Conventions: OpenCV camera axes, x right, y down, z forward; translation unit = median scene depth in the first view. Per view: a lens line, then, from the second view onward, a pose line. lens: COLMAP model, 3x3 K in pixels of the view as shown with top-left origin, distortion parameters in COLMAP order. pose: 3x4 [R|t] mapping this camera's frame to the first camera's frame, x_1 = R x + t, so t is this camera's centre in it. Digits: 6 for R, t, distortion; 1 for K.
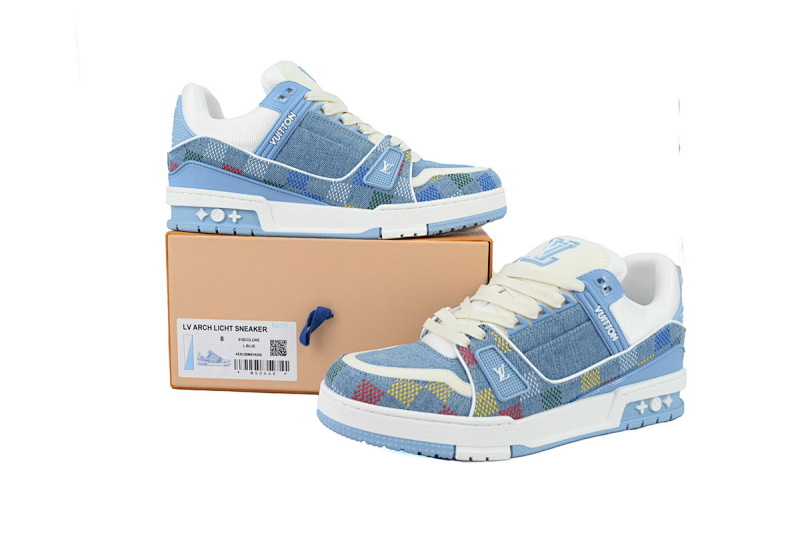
lens RADIAL K [[619.0, 0, 397.4], [0, 619.0, 269.5], [0, 0, 1]] dist [0.060914, 0.007140]
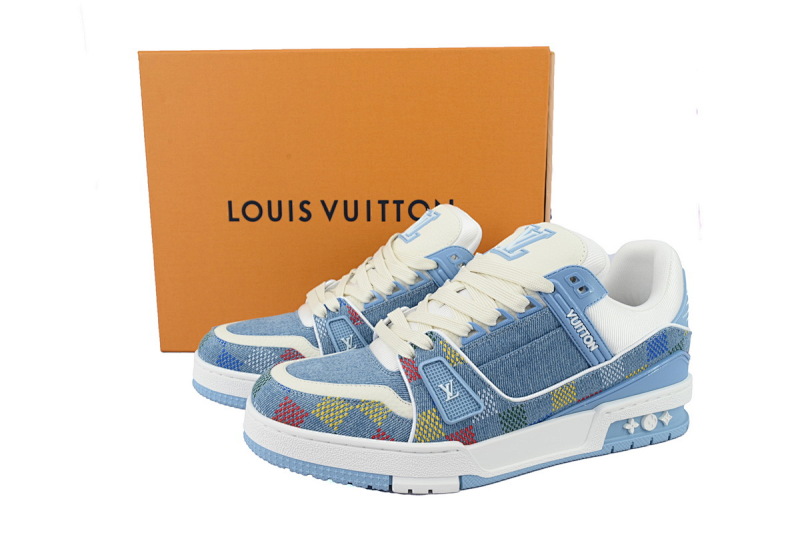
lens RADIAL K [[619.0, 0, 399.3], [0, 619.0, 274.6], [0, 0, 1]] dist [0.060914, 0.007140]
pose [[0.995961, -0.003382, -0.089727, 0.170356], [0.008489, 0.998361, 0.056602, -0.037235], [0.089388, -0.057135, 0.994357, 0.160463]]
